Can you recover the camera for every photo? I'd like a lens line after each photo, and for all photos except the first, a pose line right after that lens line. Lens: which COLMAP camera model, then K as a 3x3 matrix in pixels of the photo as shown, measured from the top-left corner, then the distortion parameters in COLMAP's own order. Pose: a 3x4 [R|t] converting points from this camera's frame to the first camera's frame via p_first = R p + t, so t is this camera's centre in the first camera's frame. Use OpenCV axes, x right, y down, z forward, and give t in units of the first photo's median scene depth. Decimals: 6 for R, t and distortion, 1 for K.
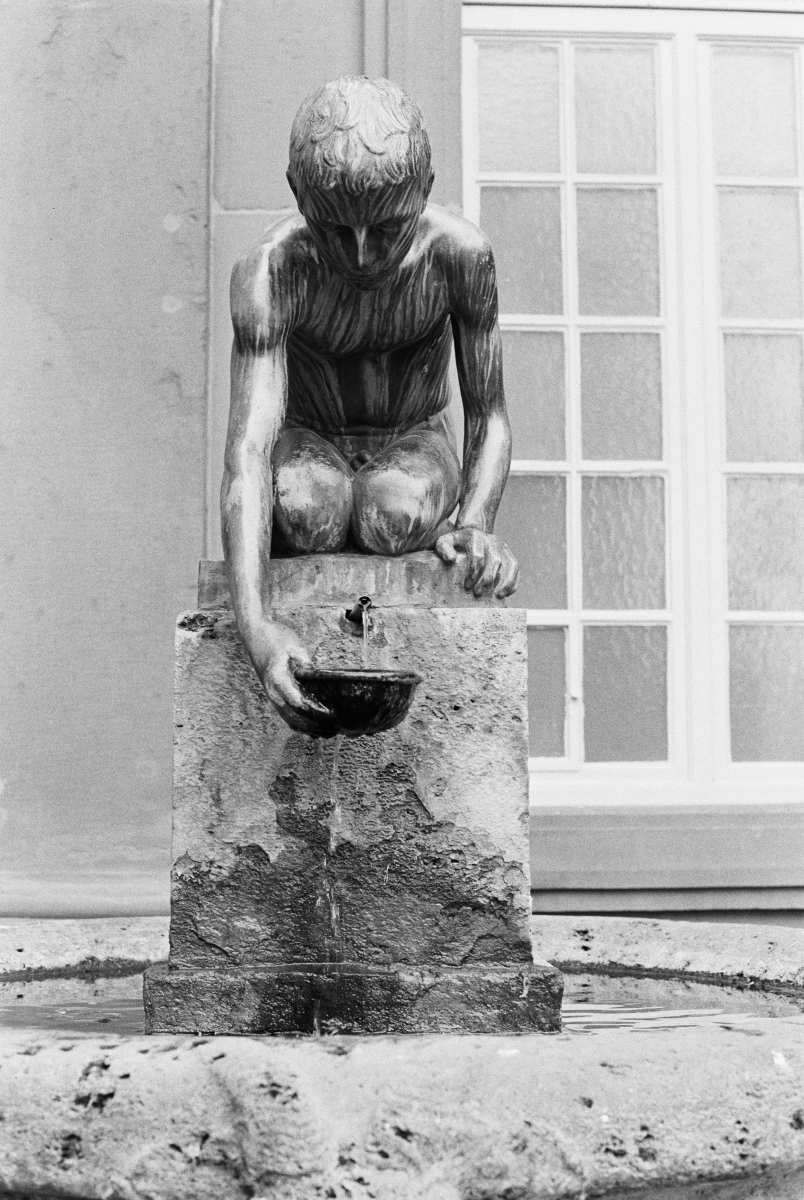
lens RADIAL K [[1789.7, 0, 402.6], [0, 1789.7, 596.8], [0, 0, 1]] dist [-0.191593, 0.000000]
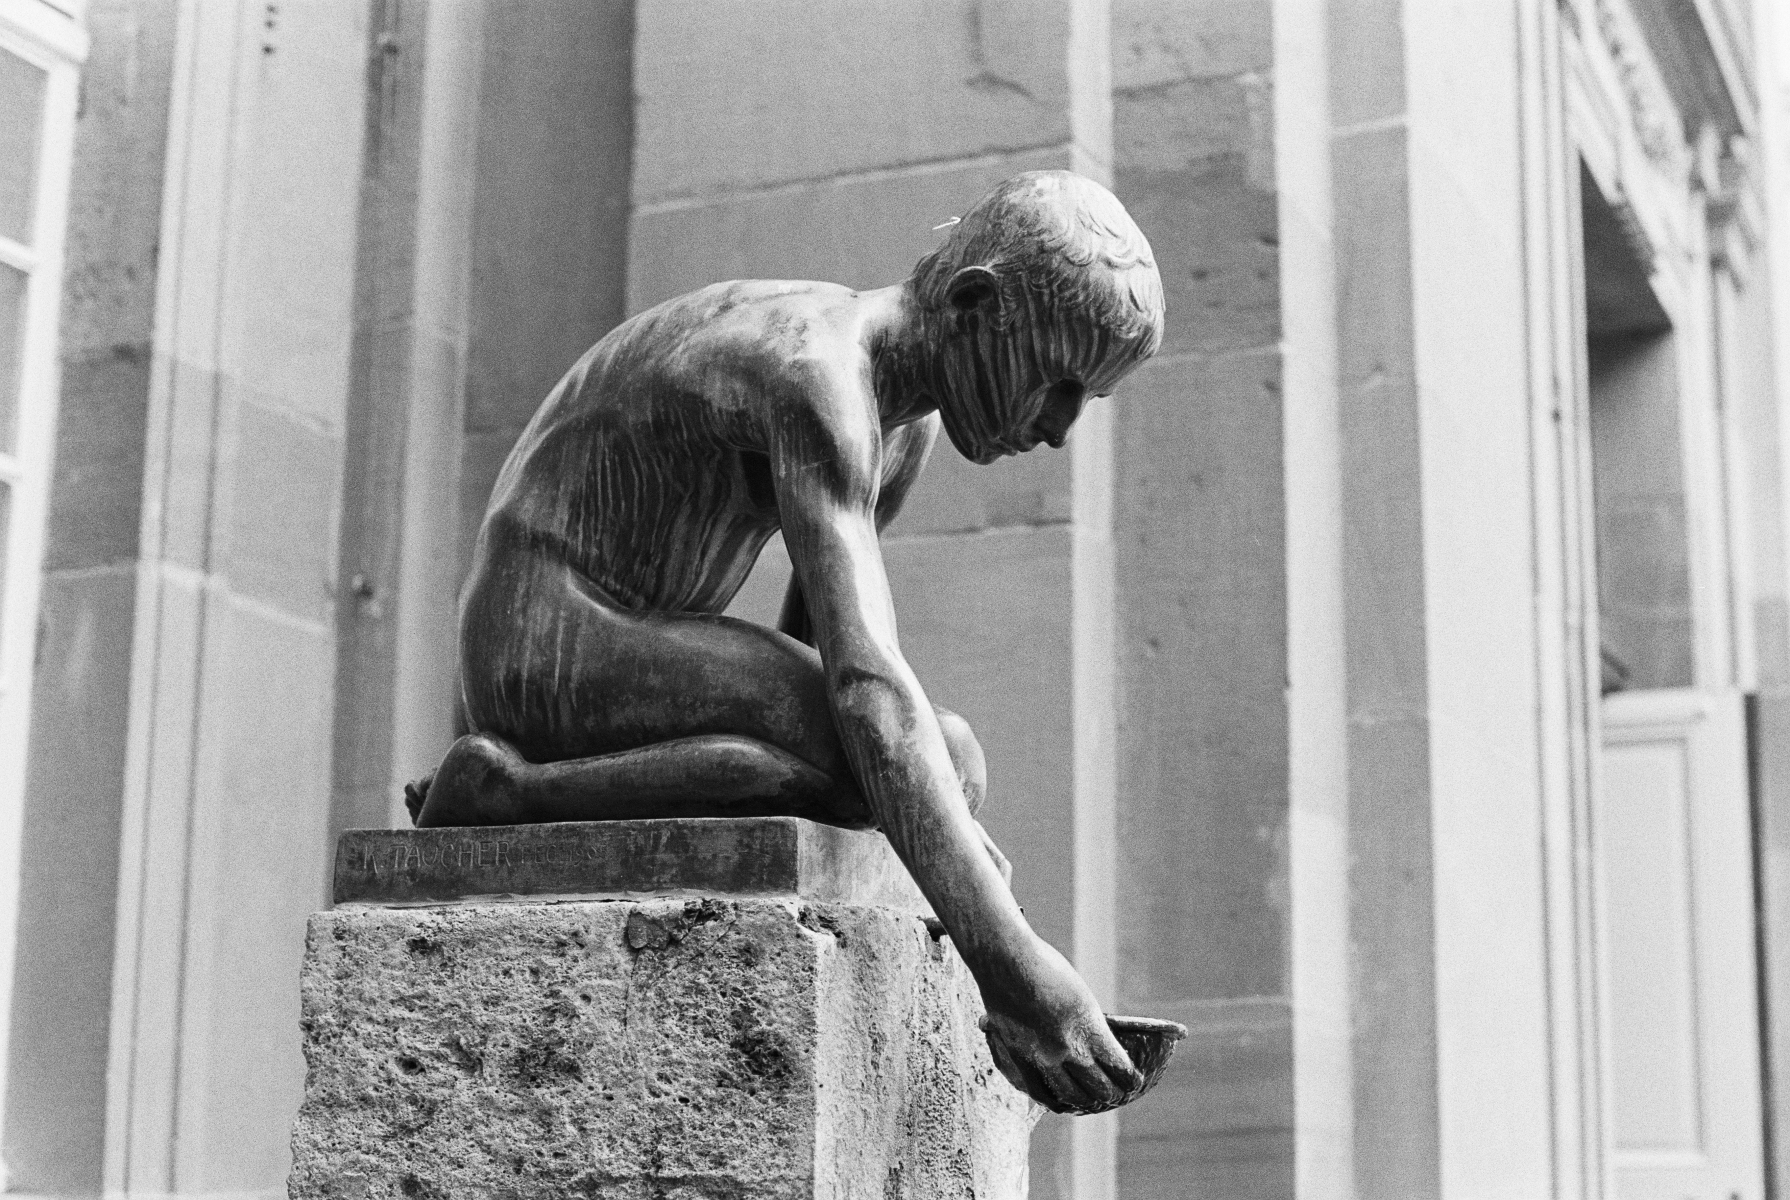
lens RADIAL K [[2669.6, 0, 913.1], [0, 2669.6, 599.0], [0, 0, 1]] dist [-0.191593, 0.000000]
pose [[0.442314, 0.193769, 0.875678, -0.939827], [-0.096685, 0.980994, -0.168236, 0.058243], [-0.891633, -0.010252, 0.452642, 0.553173]]
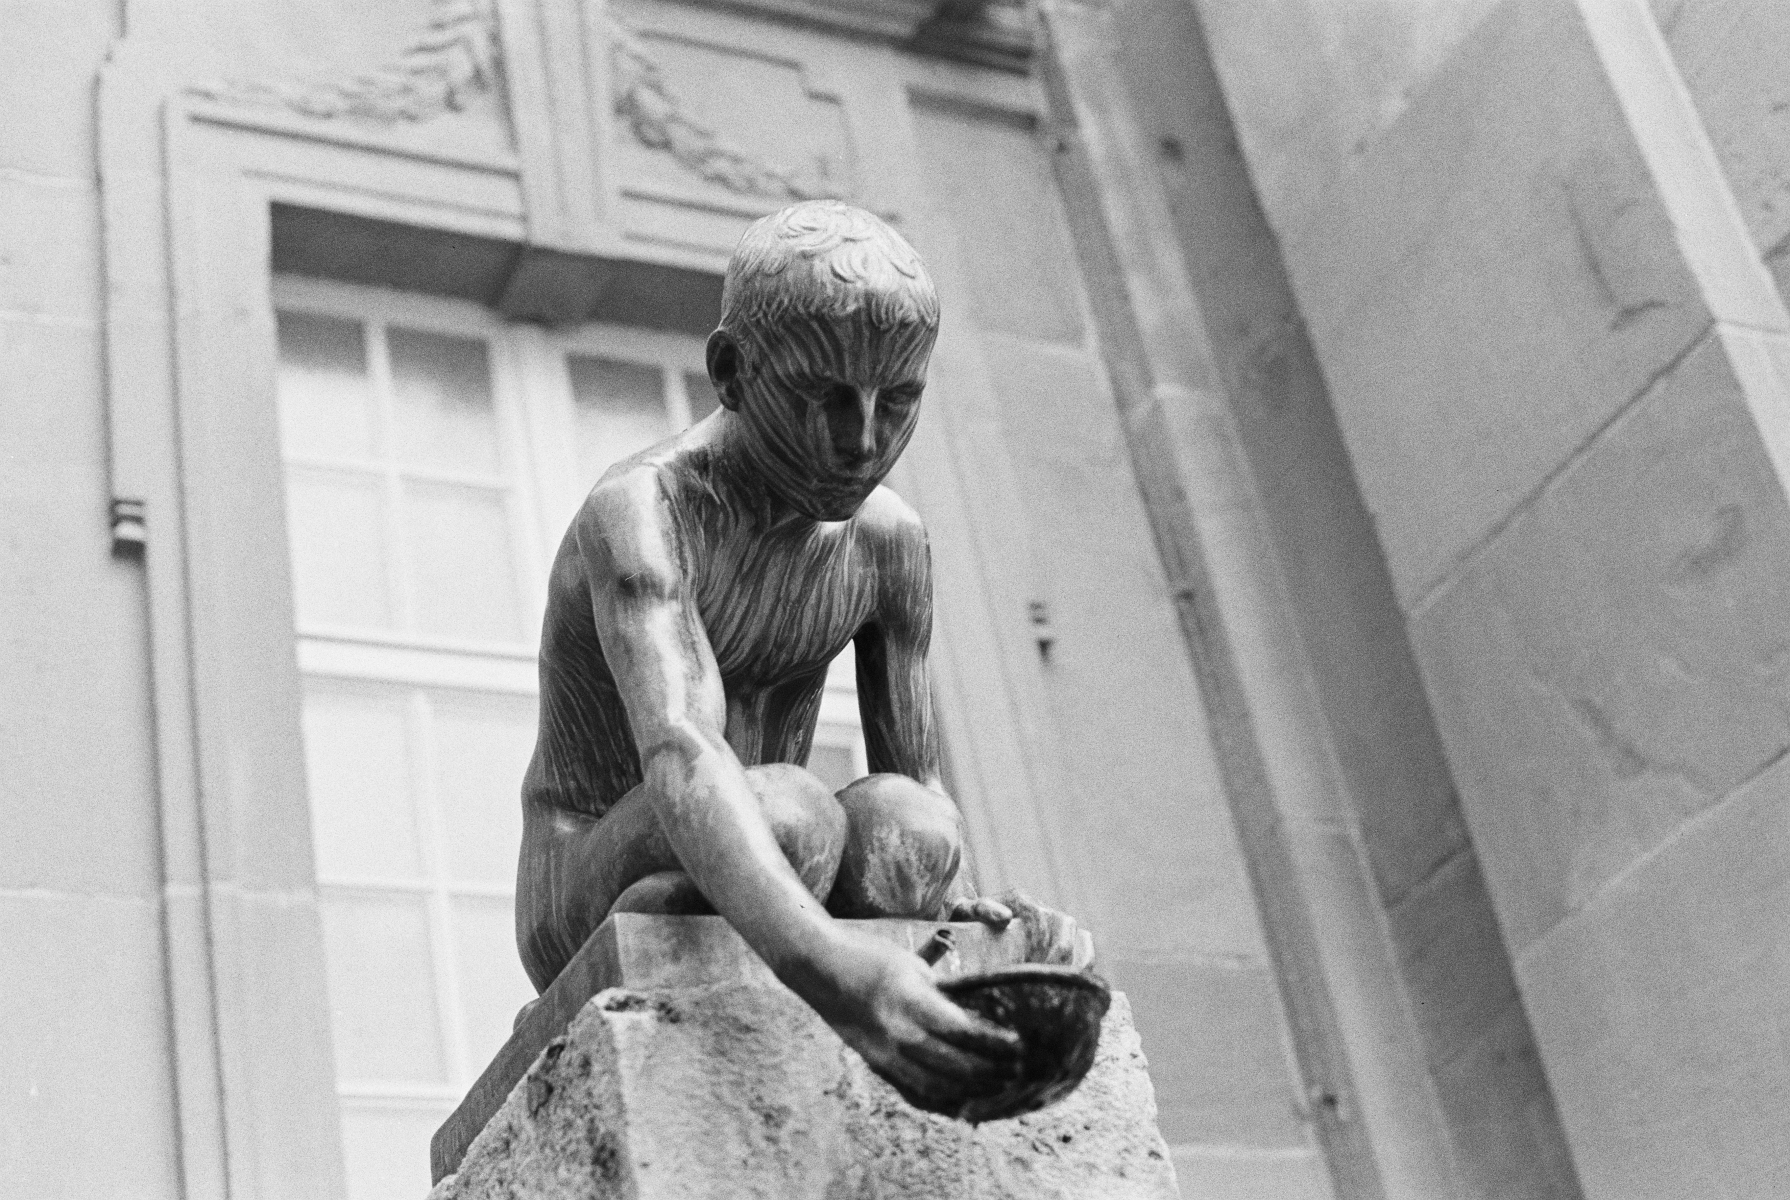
lens RADIAL K [[2669.6, 0, 903.2], [0, 2669.6, 616.3], [0, 0, 1]] dist [-0.191593, 0.000000]
pose [[0.893967, 0.080042, 0.440927, -0.422489], [0.138970, 0.885897, -0.442577, 0.291477], [-0.426040, 0.456925, 0.780839, 0.252314]]
